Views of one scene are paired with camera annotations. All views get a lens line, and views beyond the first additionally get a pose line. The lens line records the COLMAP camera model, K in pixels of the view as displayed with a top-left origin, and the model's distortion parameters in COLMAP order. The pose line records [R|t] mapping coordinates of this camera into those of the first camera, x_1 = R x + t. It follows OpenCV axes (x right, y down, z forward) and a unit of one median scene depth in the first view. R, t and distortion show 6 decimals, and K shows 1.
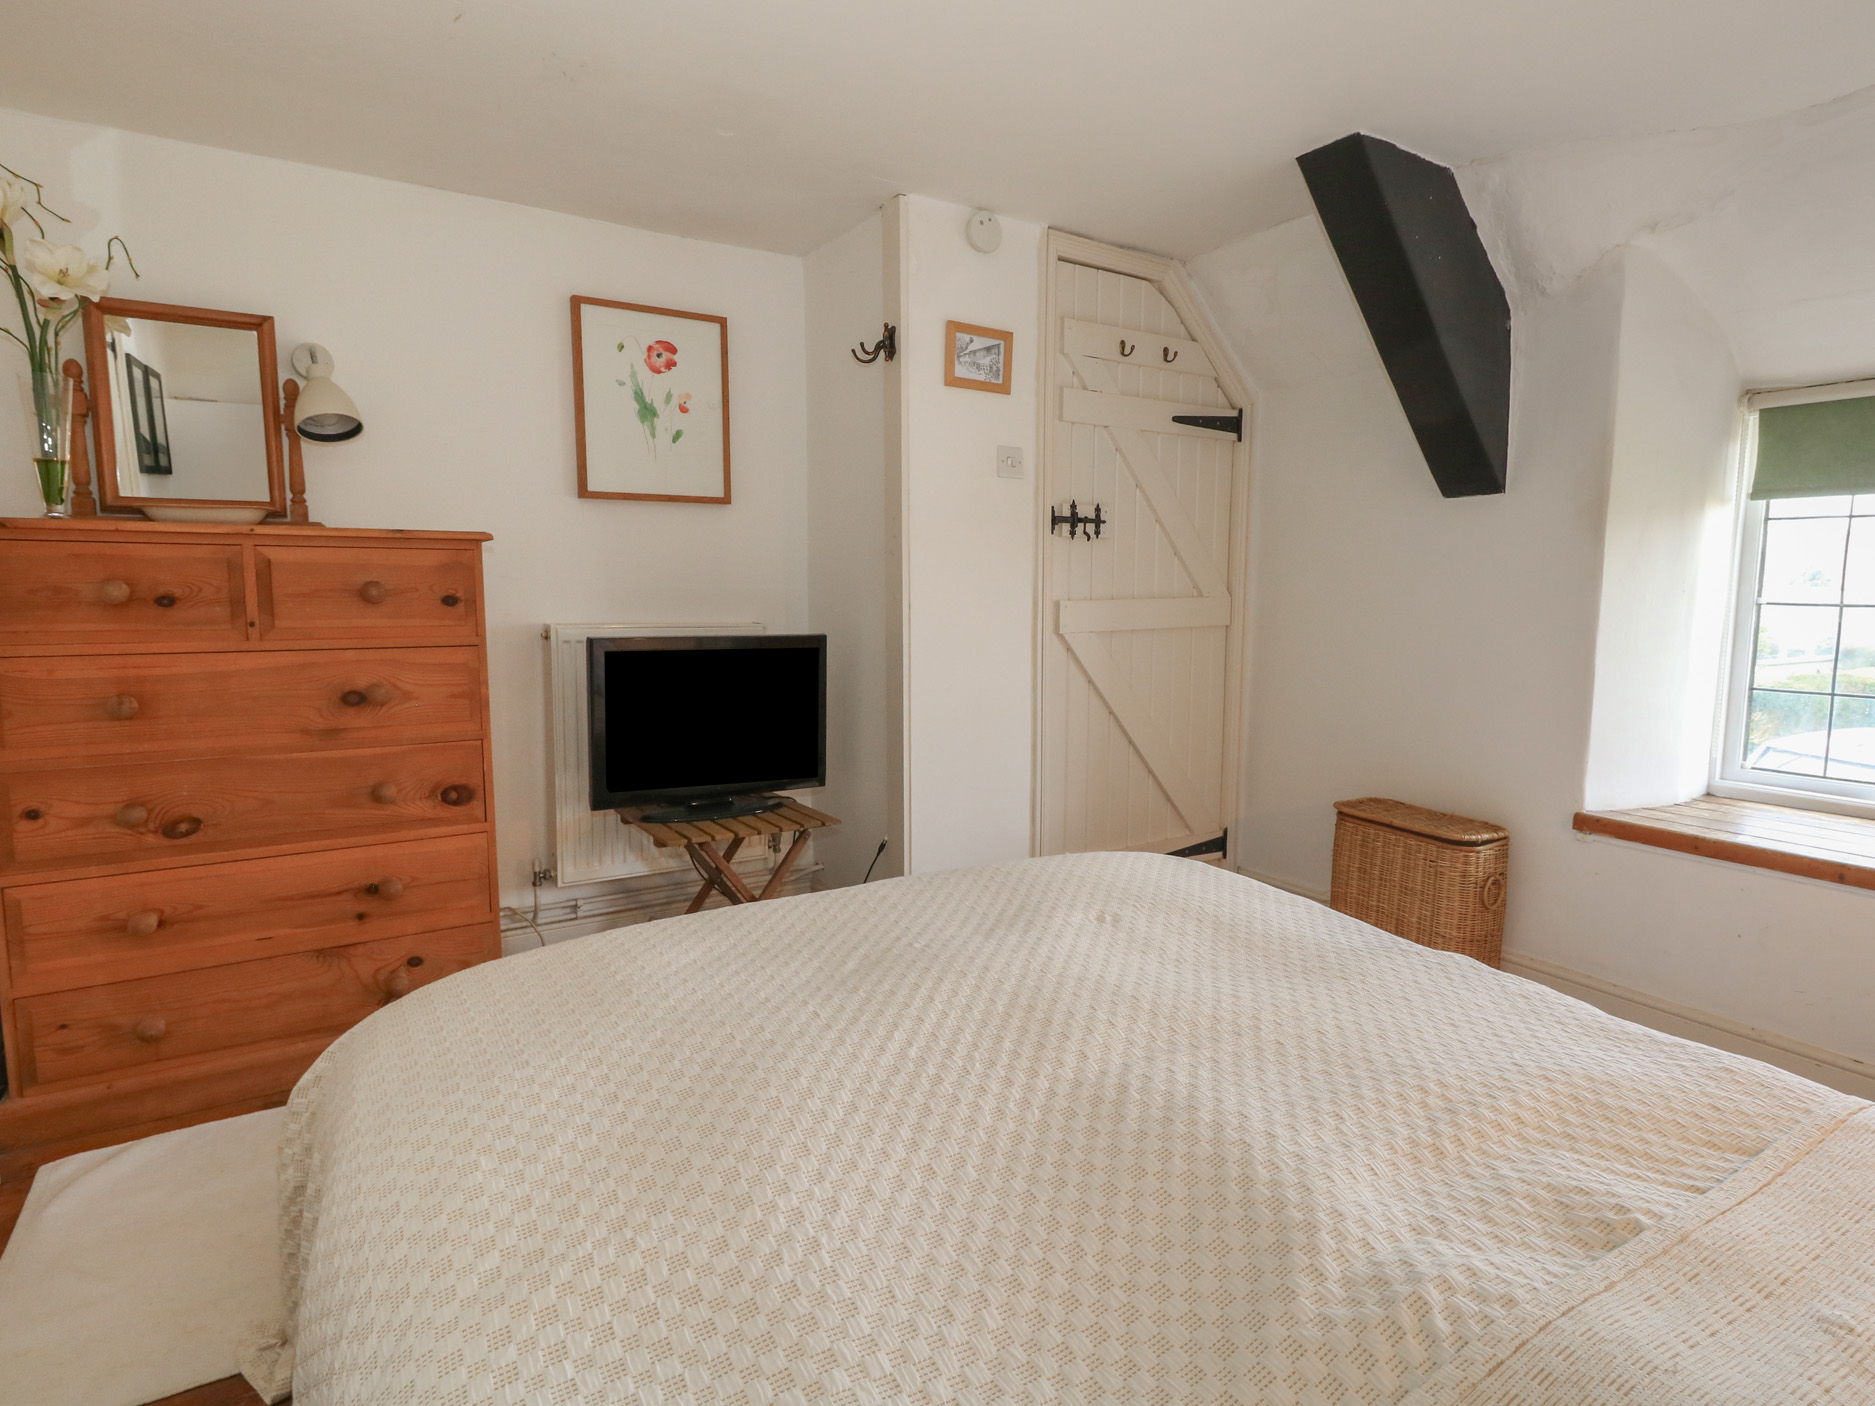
lens RADIAL K [[1016.1, 0, 936.3], [0, 1016.1, 703.9], [0, 0, 1]] dist [0.002720, -0.002421]
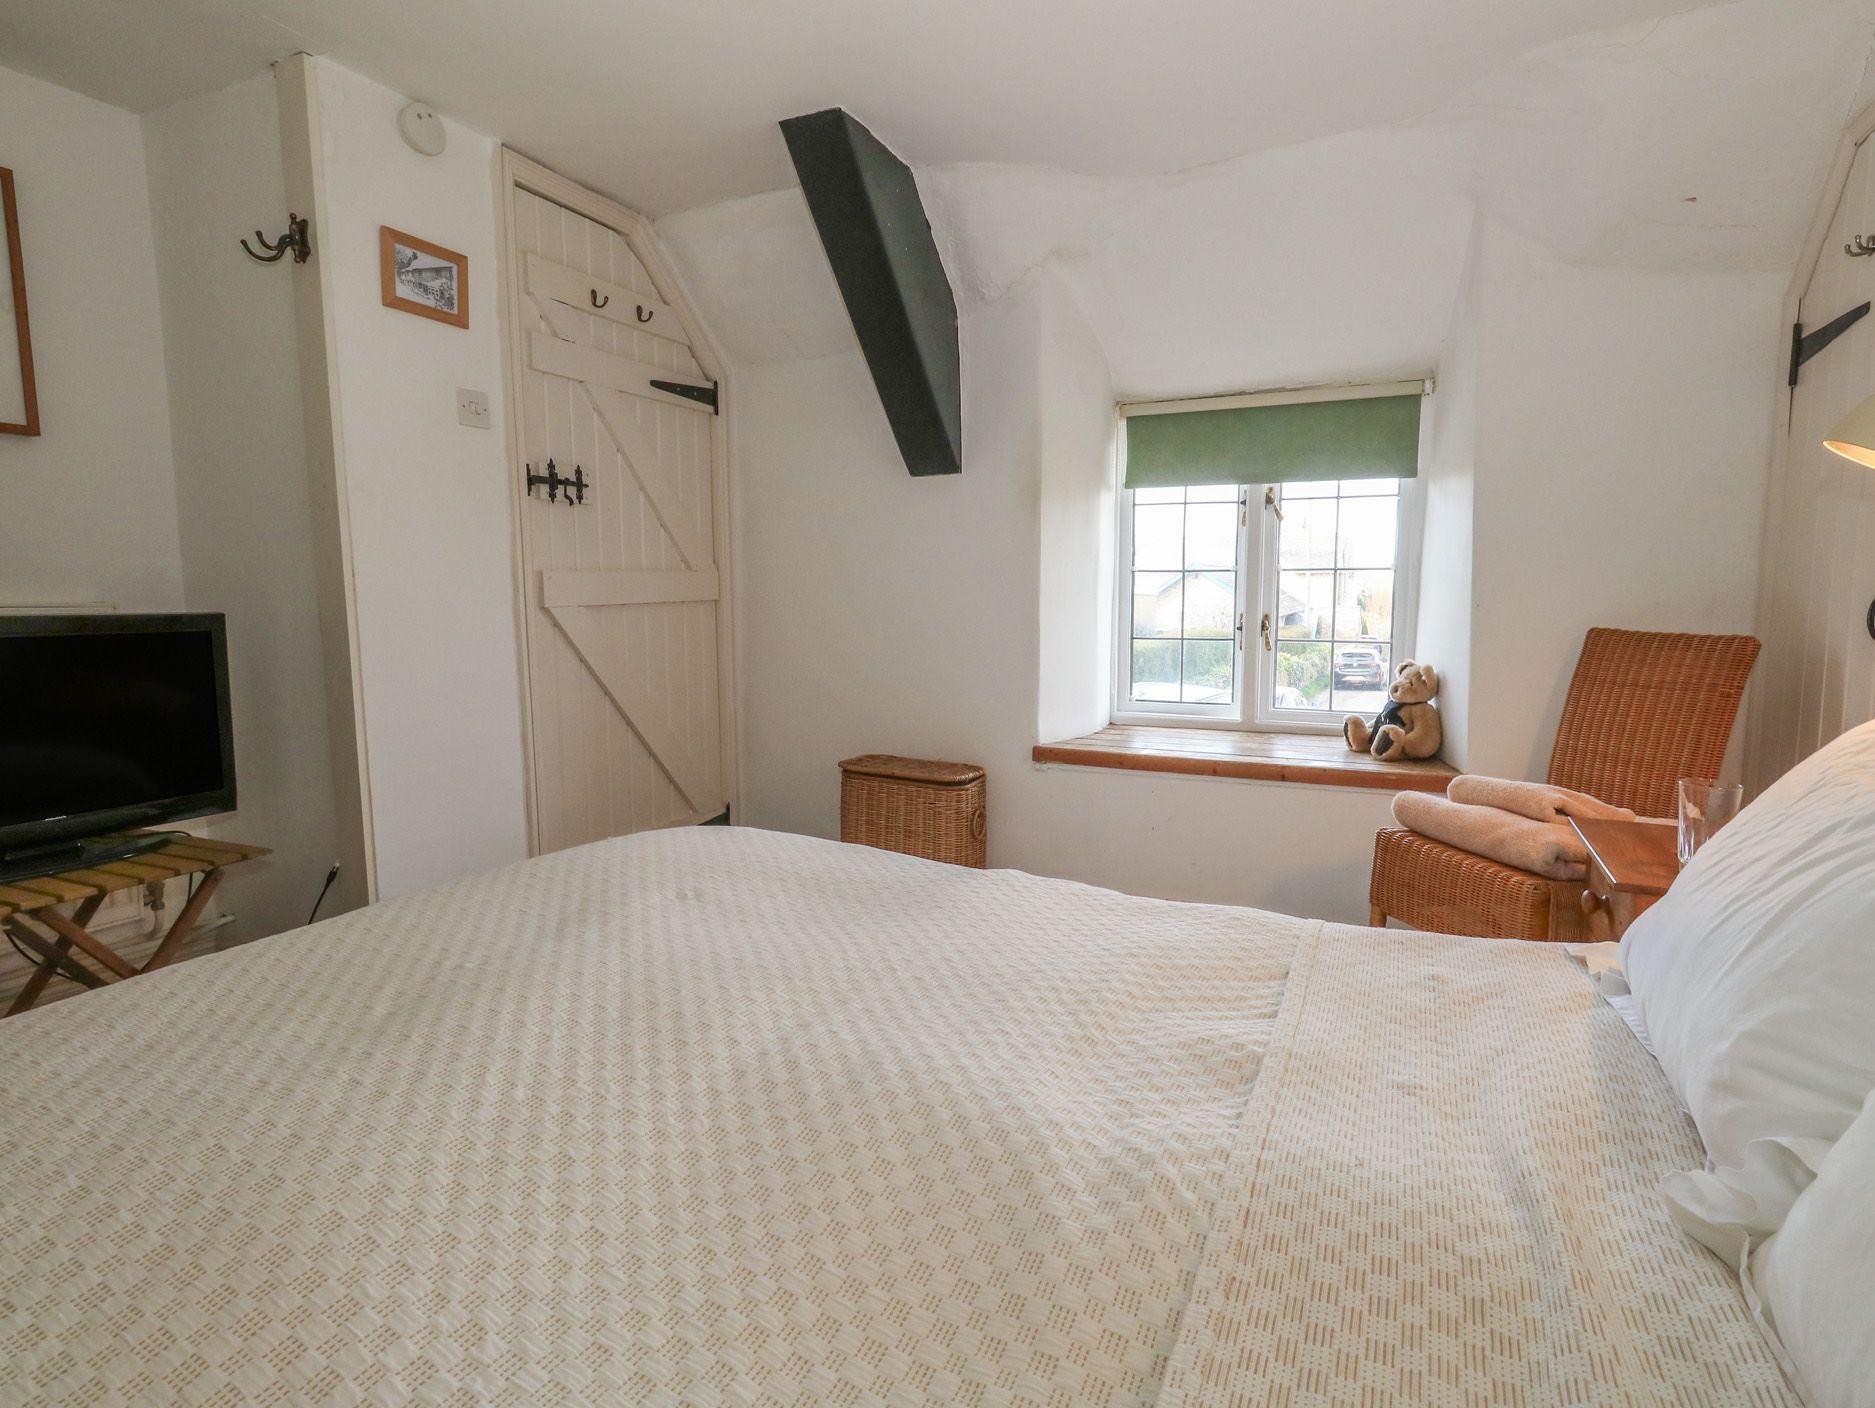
lens RADIAL K [[979.4, 0, 948.0], [0, 979.4, 700.9], [0, 0, 1]] dist [0.000793, -0.001007]
pose [[0.838479, -0.067341, 0.540757, -0.066485], [0.069680, 0.997438, 0.016168, 0.030022], [-0.540460, 0.024123, 0.841024, 0.101877]]
